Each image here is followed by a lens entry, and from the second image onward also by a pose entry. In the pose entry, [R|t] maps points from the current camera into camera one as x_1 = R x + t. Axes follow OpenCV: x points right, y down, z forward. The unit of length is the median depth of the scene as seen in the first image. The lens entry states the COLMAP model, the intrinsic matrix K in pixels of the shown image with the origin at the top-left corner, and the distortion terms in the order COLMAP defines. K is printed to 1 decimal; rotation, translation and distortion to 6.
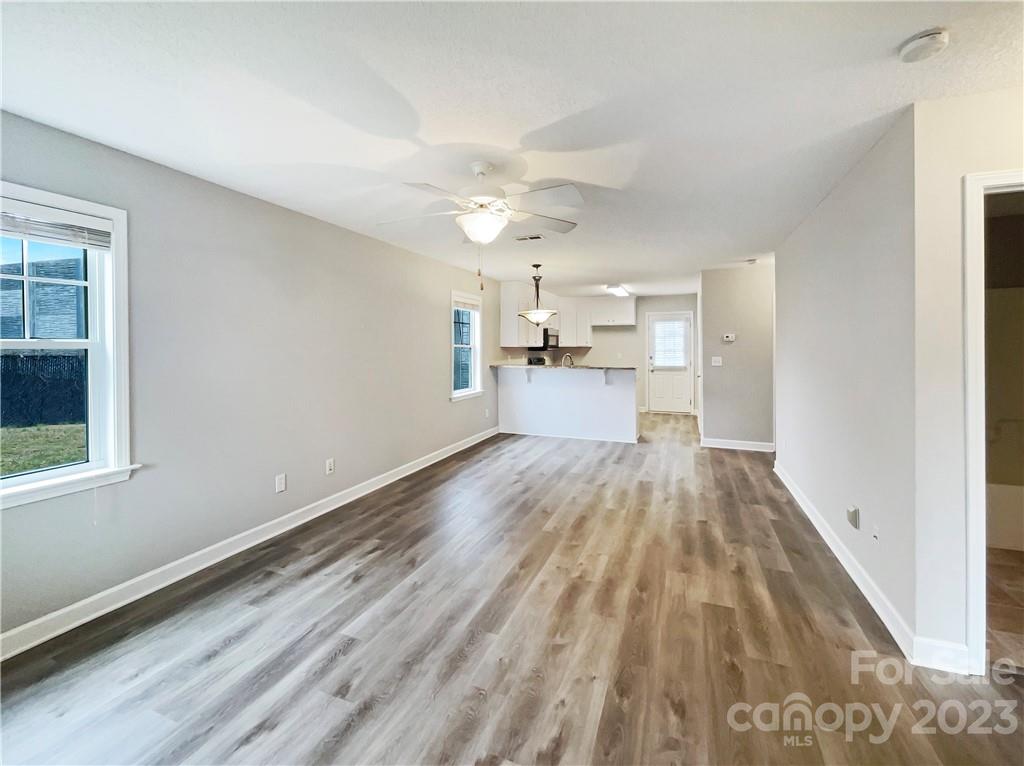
lens RADIAL K [[442.4, 0, 492.8], [0, 442.4, 347.0], [0, 0, 1]] dist [0.000467, 0.000010]
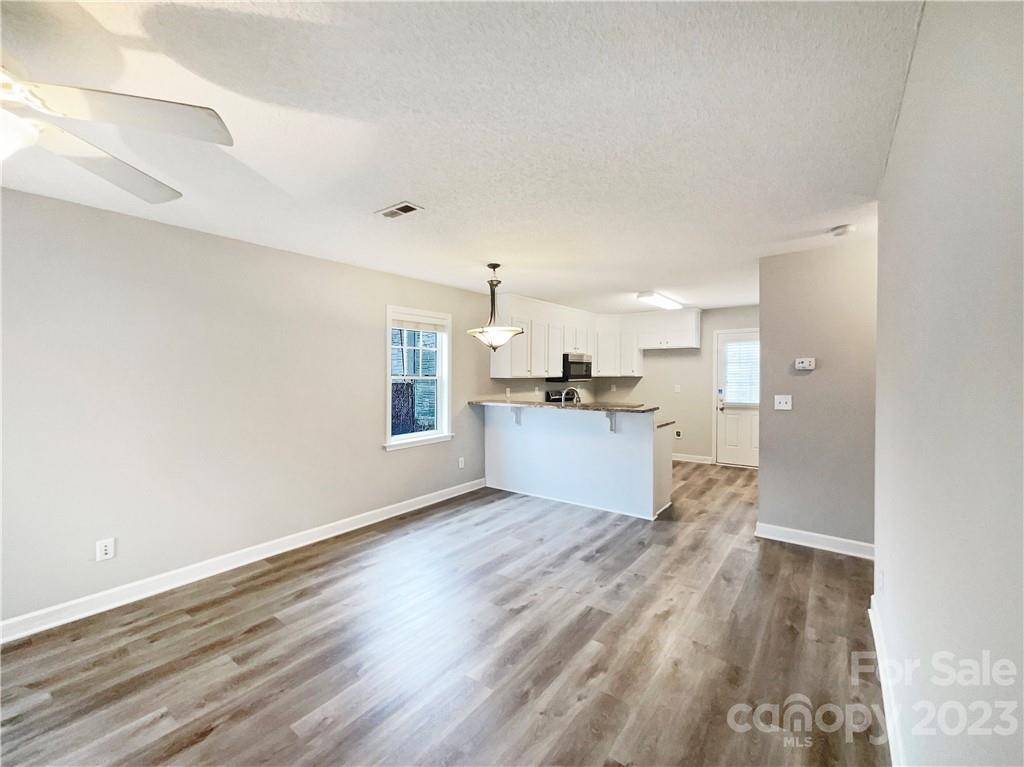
lens RADIAL K [[433.4, 0, 493.9], [0, 433.4, 382.1], [0, 0, 1]] dist [-0.001018, -0.000120]
pose [[0.967177, 0.001568, -0.254098, 0.276816], [0.002967, 0.999843, 0.017463, -0.007686], [0.254085, -0.017644, 0.967021, 0.318304]]
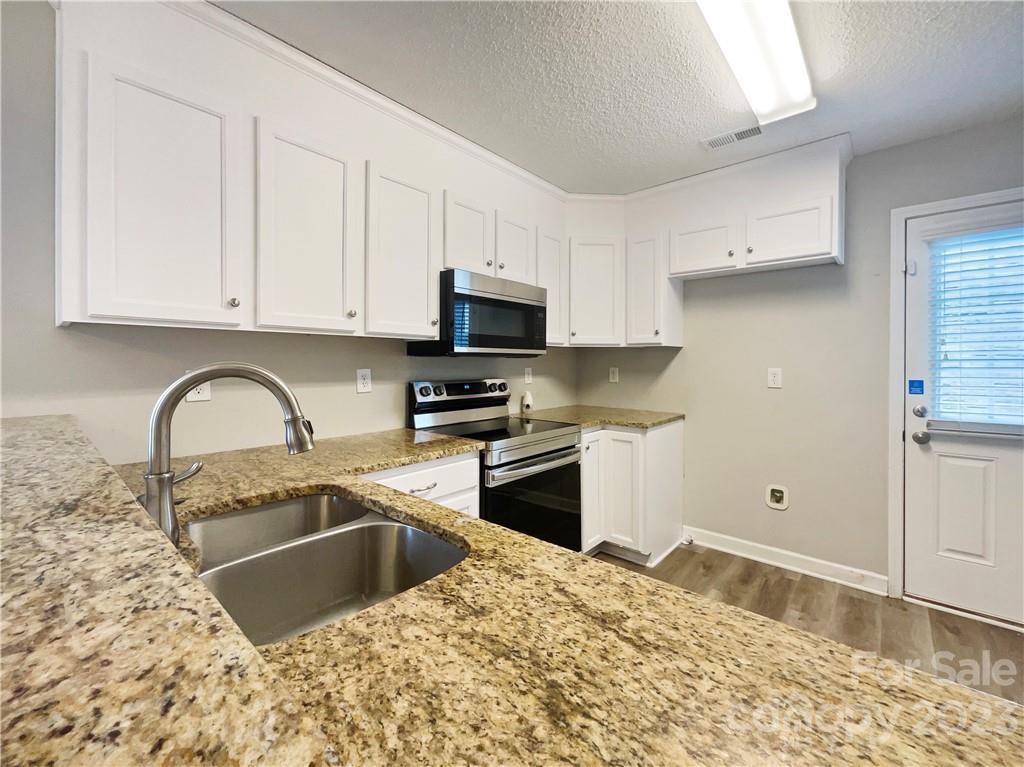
lens RADIAL K [[423.9, 0, 509.3], [0, 423.9, 368.7], [0, 0, 1]] dist [-0.000886, -0.000145]
pose [[0.950445, 0.005983, -0.310835, 0.337615], [-0.002188, 0.999919, 0.012556, 0.019492], [0.310885, -0.011253, 0.950381, 1.112580]]
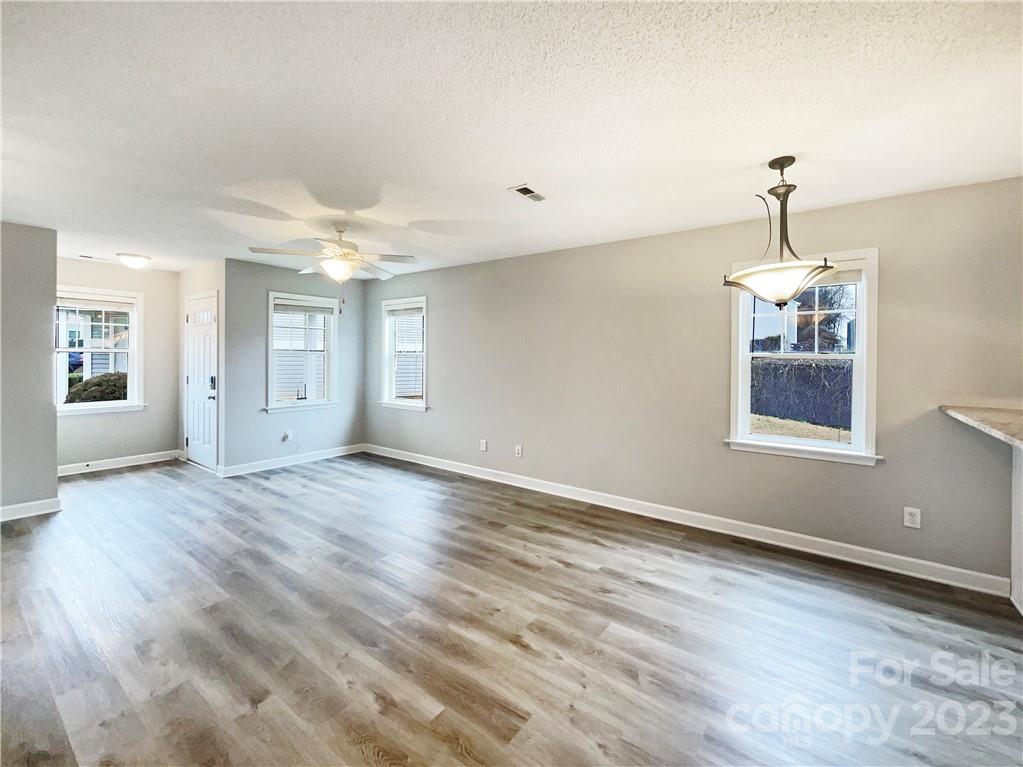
lens RADIAL K [[435.3, 0, 529.9], [0, 435.3, 355.0], [0, 0, 1]] dist [-0.001963, 0.000089]
pose [[-0.211447, -0.006100, -0.977371, 0.539838], [-0.011034, 0.999932, -0.003854, 0.002829], [0.977327, 0.009970, -0.211499, 0.845622]]
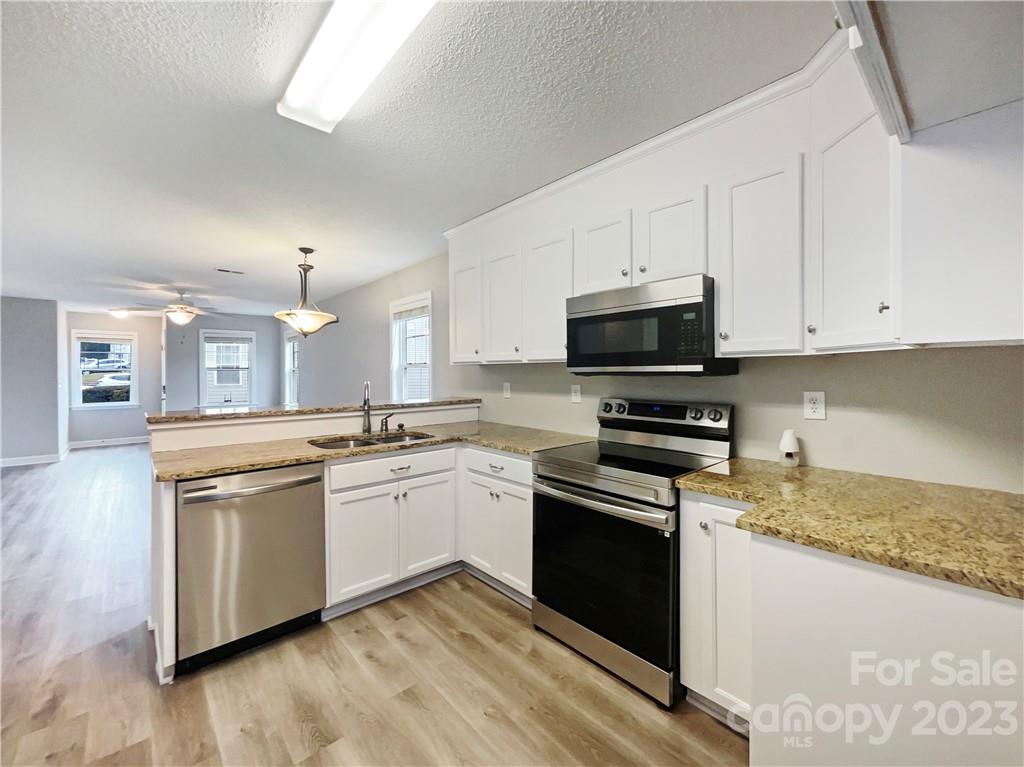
lens RADIAL K [[423.9, 0, 509.3], [0, 423.9, 368.7], [0, 0, 1]] dist [-0.000886, -0.000145]
pose [[-0.414259, -0.008829, -0.910116, 0.571889], [0.000087, 0.999953, -0.009740, 0.010931], [0.910159, -0.004114, -0.414238, 1.555852]]
